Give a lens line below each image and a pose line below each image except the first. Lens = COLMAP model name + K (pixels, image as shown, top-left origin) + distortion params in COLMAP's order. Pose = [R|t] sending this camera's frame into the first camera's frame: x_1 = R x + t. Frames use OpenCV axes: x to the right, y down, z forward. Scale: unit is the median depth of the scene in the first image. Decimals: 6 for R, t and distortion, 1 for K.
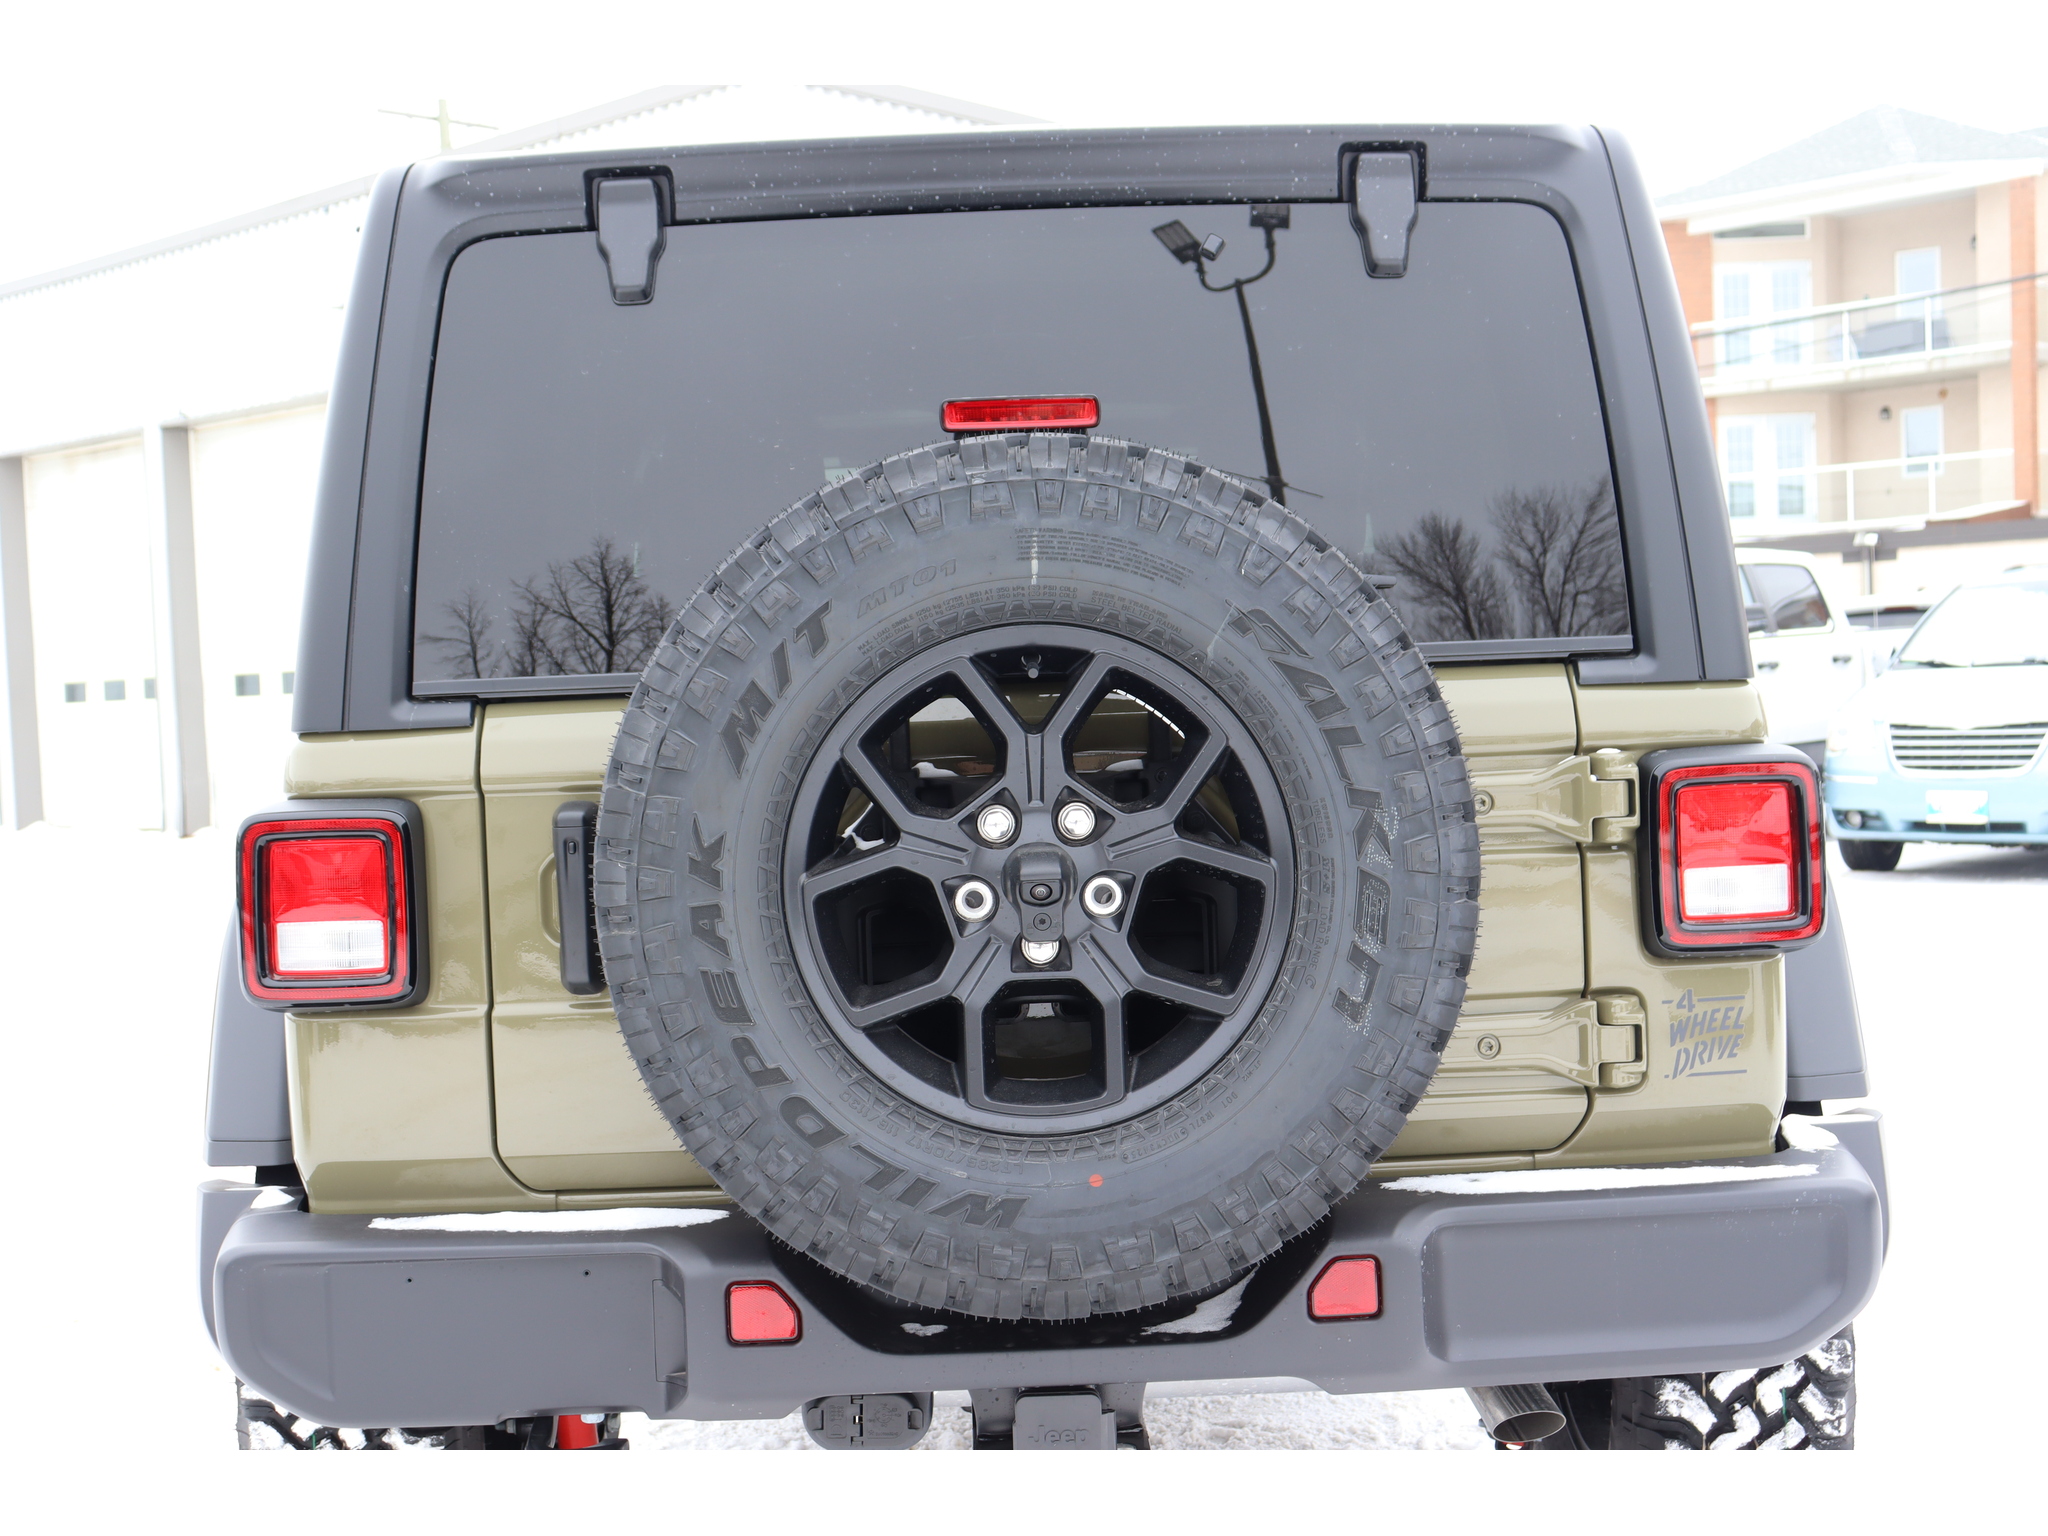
lens RADIAL K [[2594.4, 0, 1025.5], [0, 2594.4, 771.5], [0, 0, 1]] dist [0.024973, 0.000000]
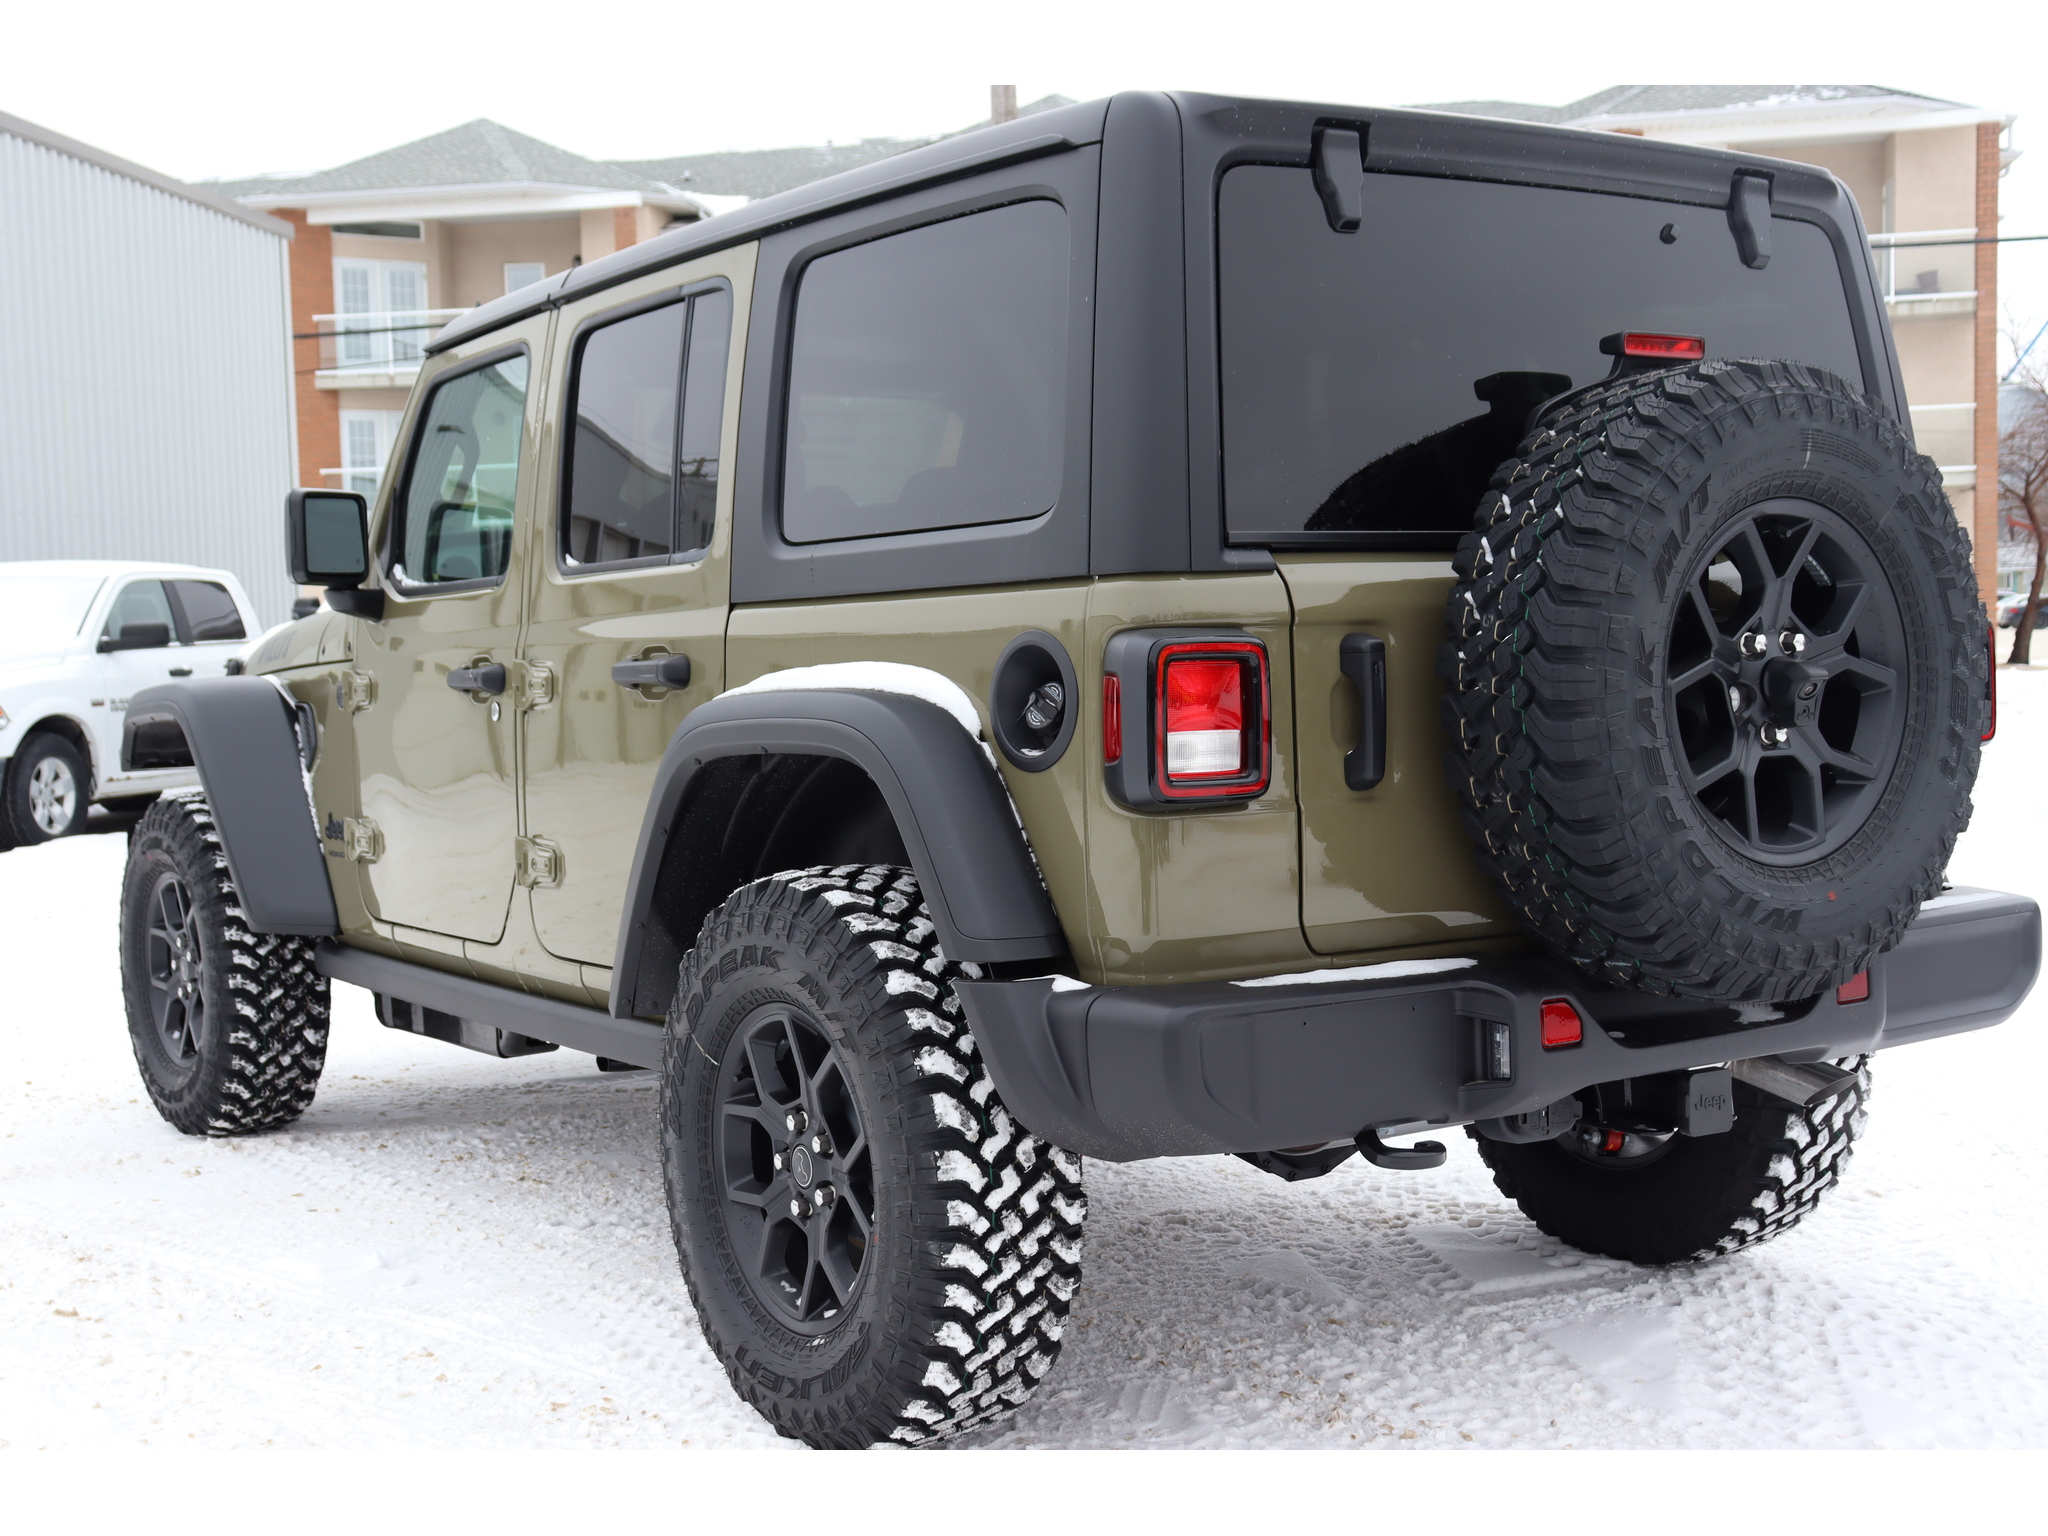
lens RADIAL K [[2677.5, 0, 1022.2], [0, 2677.5, 768.5], [0, 0, 1]] dist [0.011577, 0.000000]
pose [[0.818041, -0.009021, 0.575090, -1.145841], [0.013304, 0.999906, -0.003240, 0.086226], [-0.575006, 0.010301, 0.818084, 0.063748]]
